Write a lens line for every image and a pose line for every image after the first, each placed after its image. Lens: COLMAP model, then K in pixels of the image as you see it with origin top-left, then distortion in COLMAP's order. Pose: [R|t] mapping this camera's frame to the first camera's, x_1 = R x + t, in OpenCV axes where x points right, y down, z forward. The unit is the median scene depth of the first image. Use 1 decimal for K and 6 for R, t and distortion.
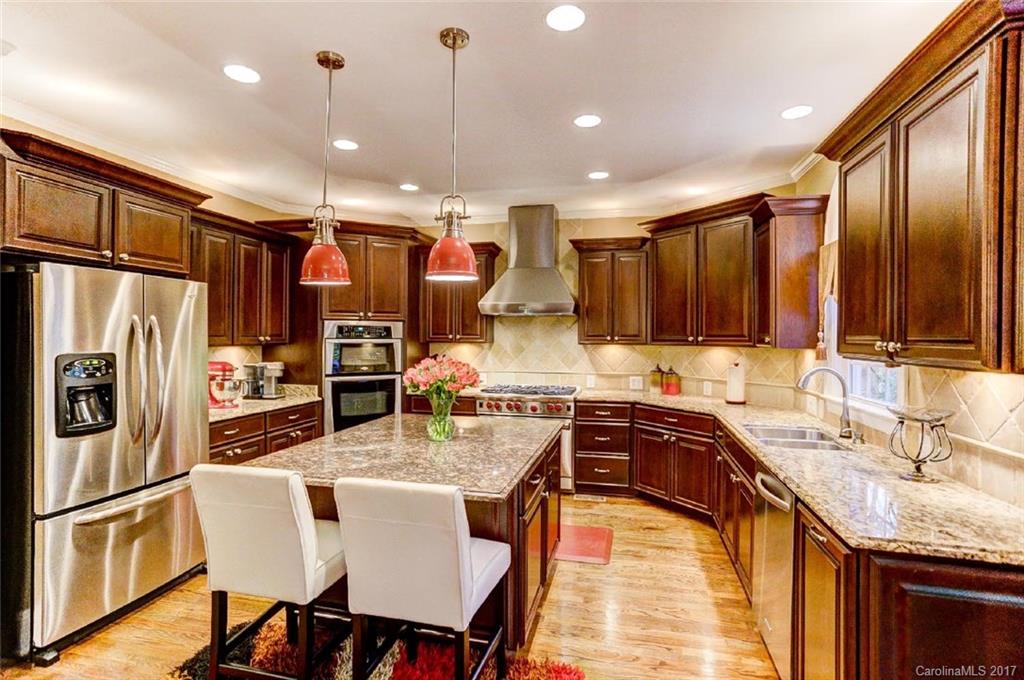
lens RADIAL K [[500.6, 0, 516.4], [0, 500.6, 334.3], [0, 0, 1]] dist [-0.013529, 0.004611]
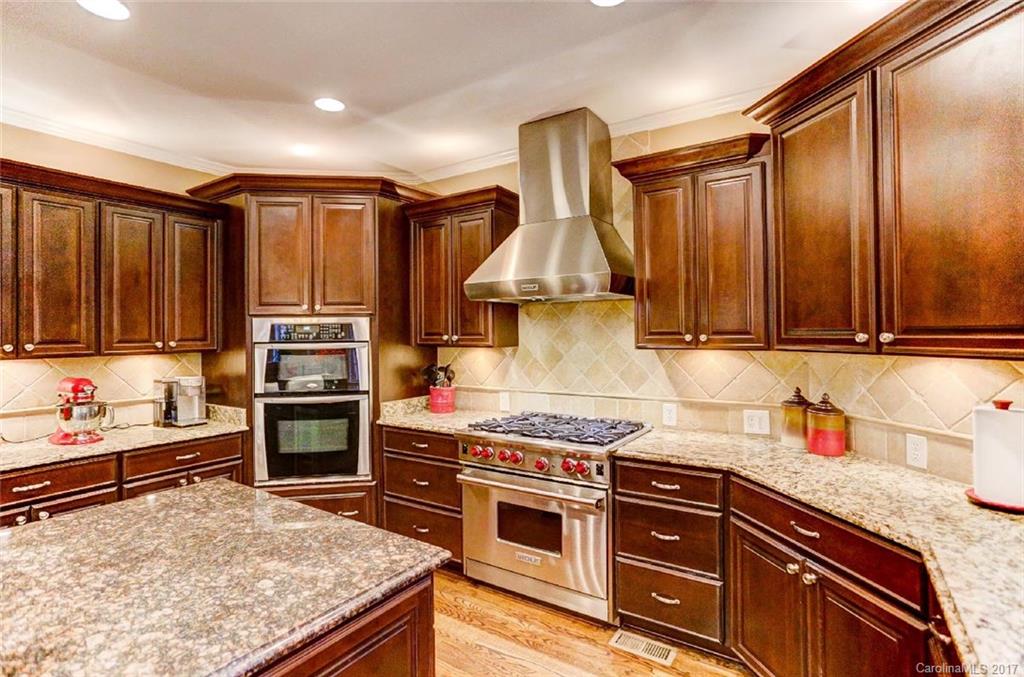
lens RADIAL K [[500.6, 0, 509.3], [0, 500.6, 328.4], [0, 0, 1]] dist [-0.013529, 0.004611]
pose [[0.934462, -0.017494, -0.355632, 0.203727], [0.014986, 0.999840, -0.009807, 0.000395], [0.355746, 0.003835, 0.934575, 0.460371]]
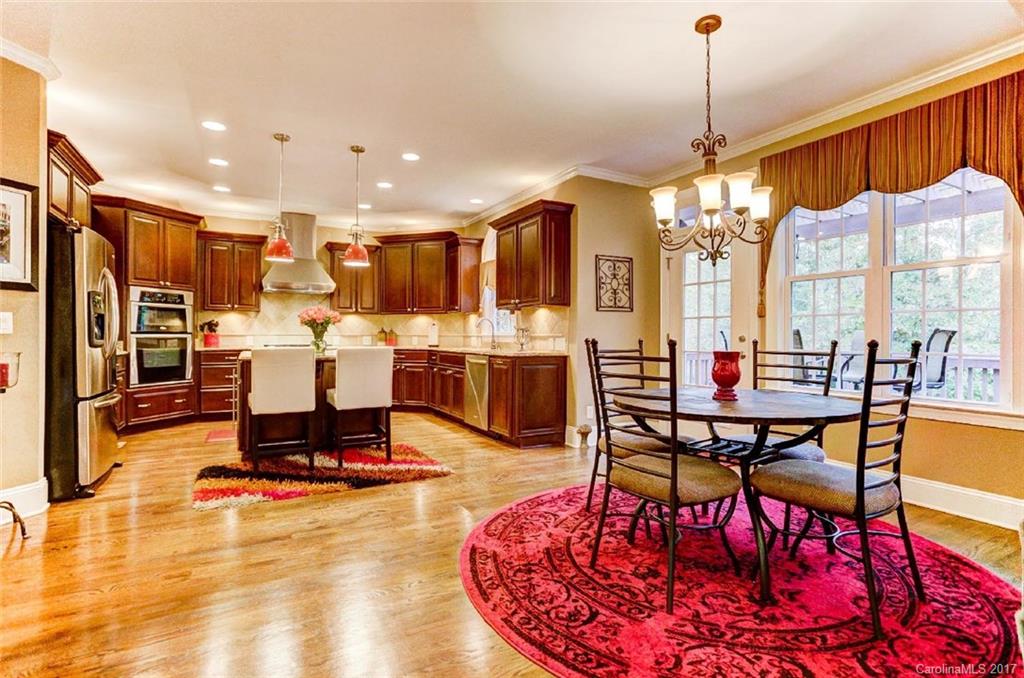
lens RADIAL K [[500.6, 0, 509.1], [0, 500.6, 338.2], [0, 0, 1]] dist [-0.013529, 0.004611]
pose [[0.753899, -0.005230, 0.656969, -0.473707], [0.000032, 0.999969, 0.007924, 0.085003], [-0.656990, -0.005952, 0.753876, -0.463046]]
